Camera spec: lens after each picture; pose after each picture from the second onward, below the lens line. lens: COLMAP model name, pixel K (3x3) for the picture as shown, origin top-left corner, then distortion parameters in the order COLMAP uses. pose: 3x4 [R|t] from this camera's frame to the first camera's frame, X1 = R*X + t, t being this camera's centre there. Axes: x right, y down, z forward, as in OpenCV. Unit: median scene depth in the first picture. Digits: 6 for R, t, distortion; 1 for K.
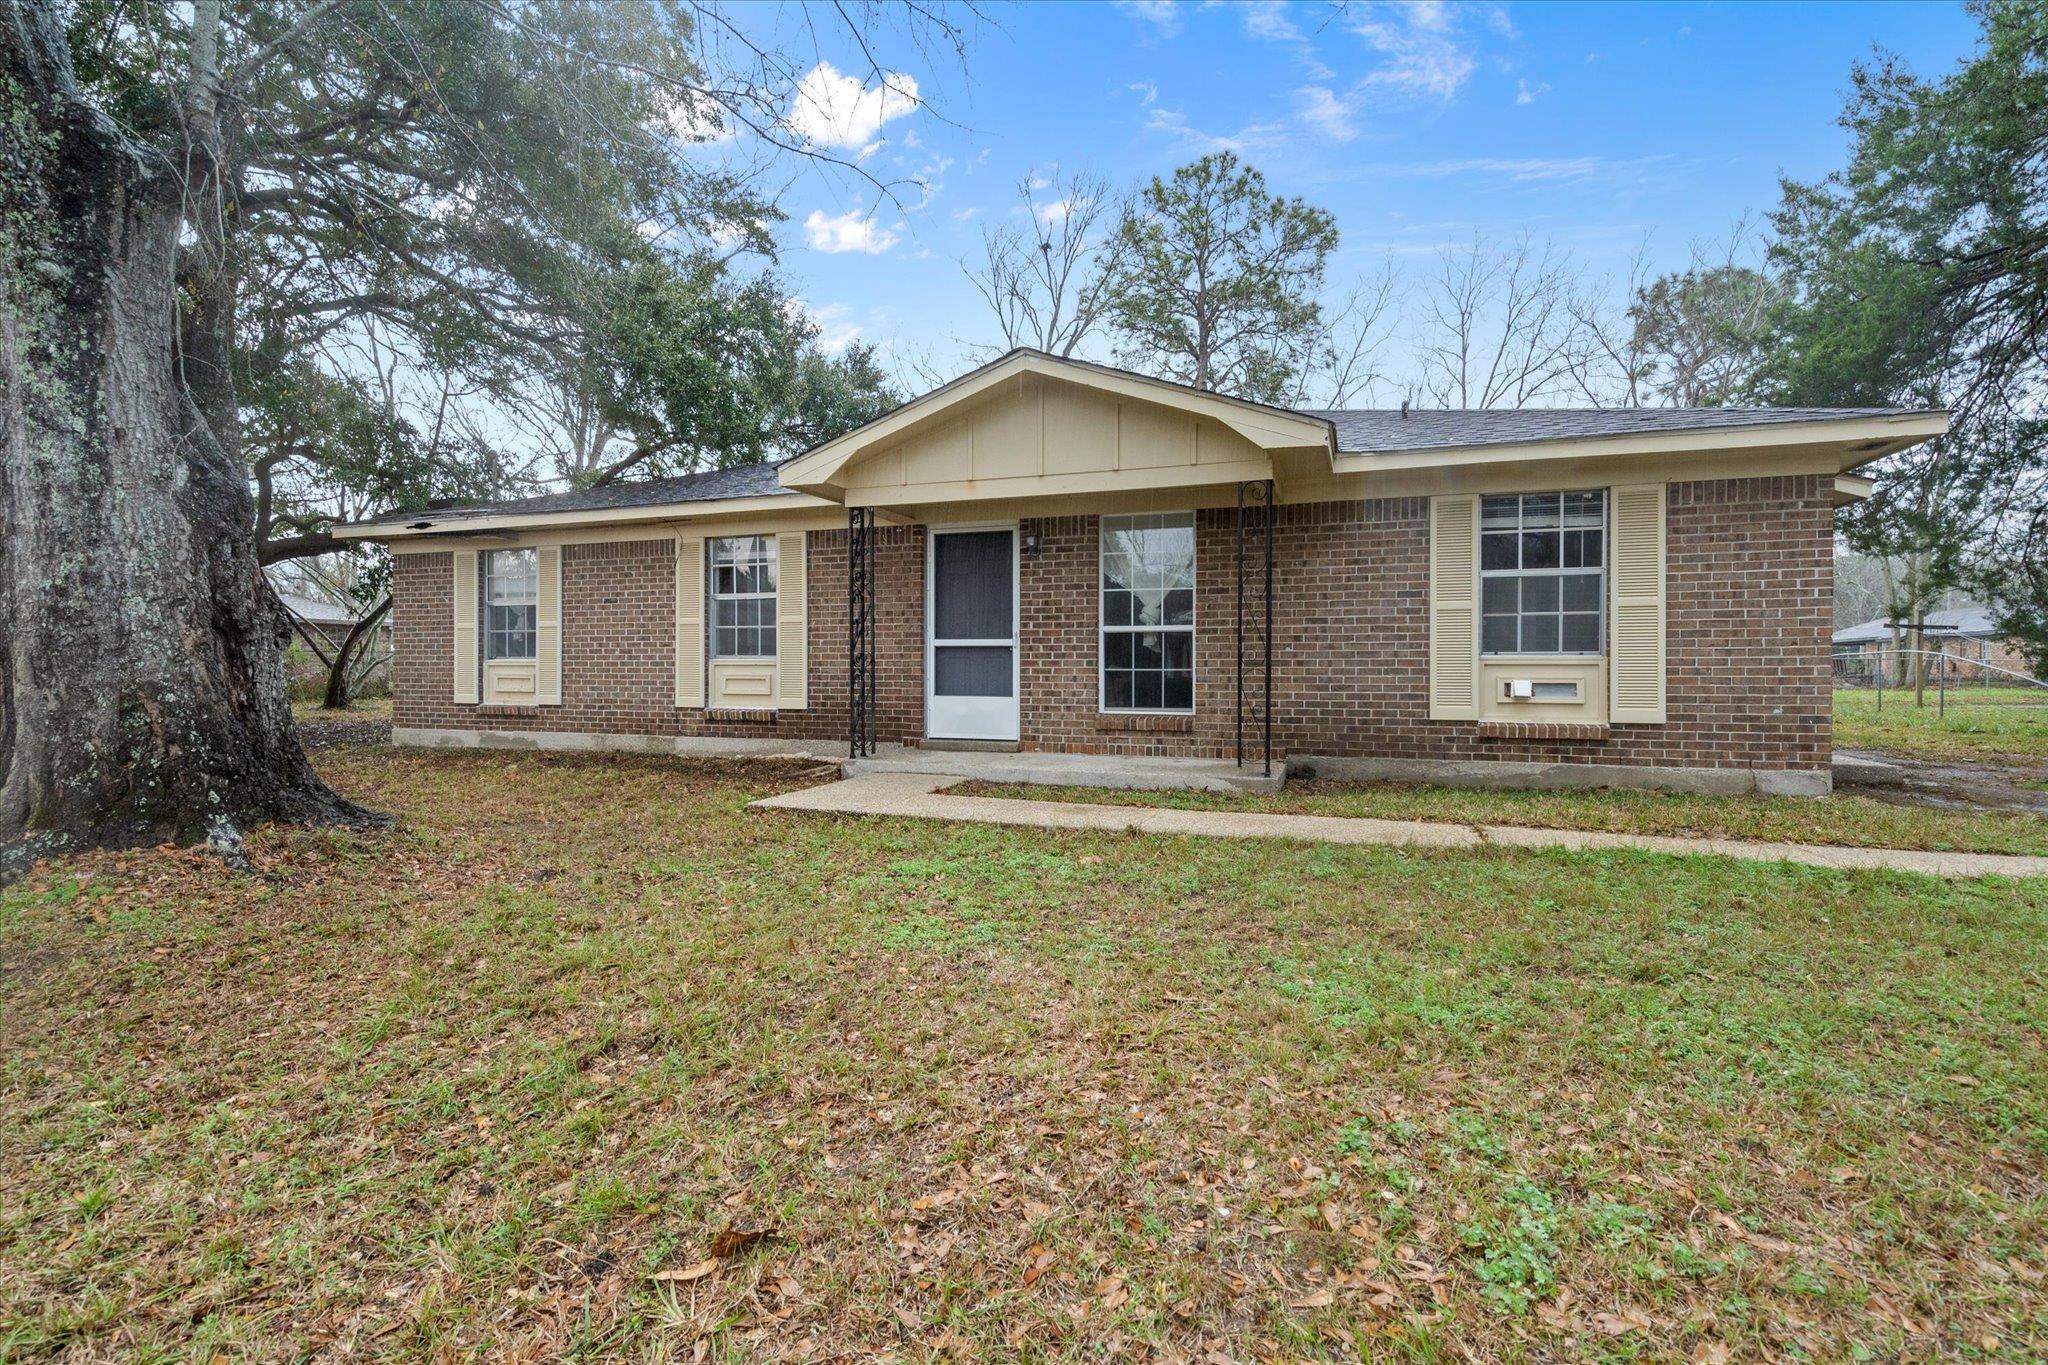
lens RADIAL K [[591.0, 0, 1024.1], [0, 591.0, 650.9], [0, 0, 1]] dist [-0.000076, 0.000007]
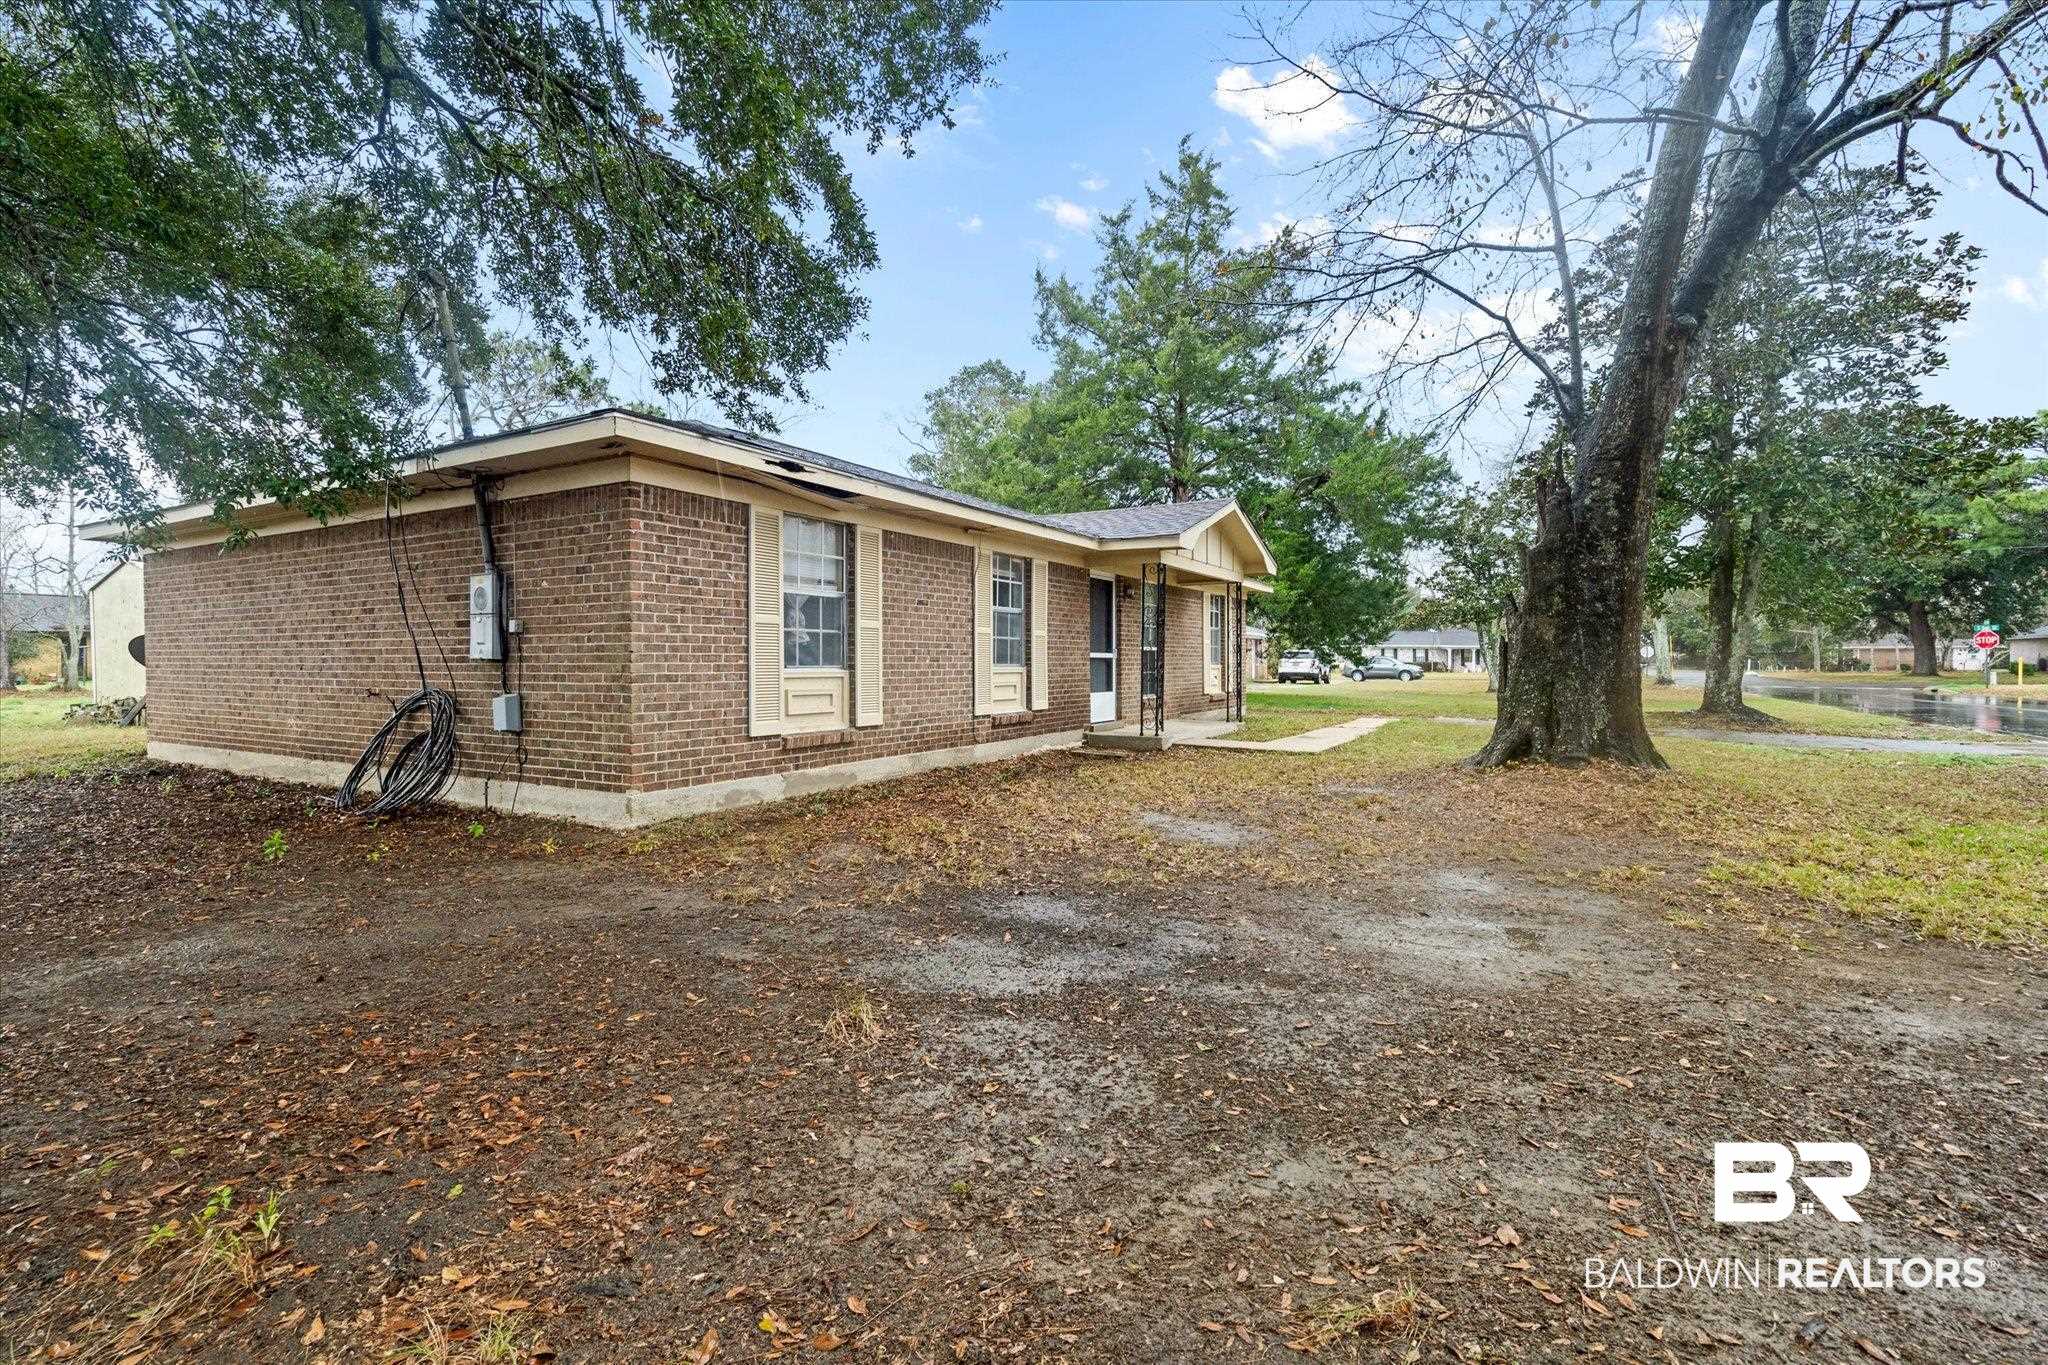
lens RADIAL K [[941.4, 0, 1014.6], [0, 941.4, 686.2], [0, 0, 1]] dist [-0.001555, 0.000171]
pose [[0.294946, -0.020324, 0.955298, -1.891164], [0.002350, 0.999786, 0.020545, 0.011159], [-0.955511, -0.003815, 0.294931, 0.422997]]
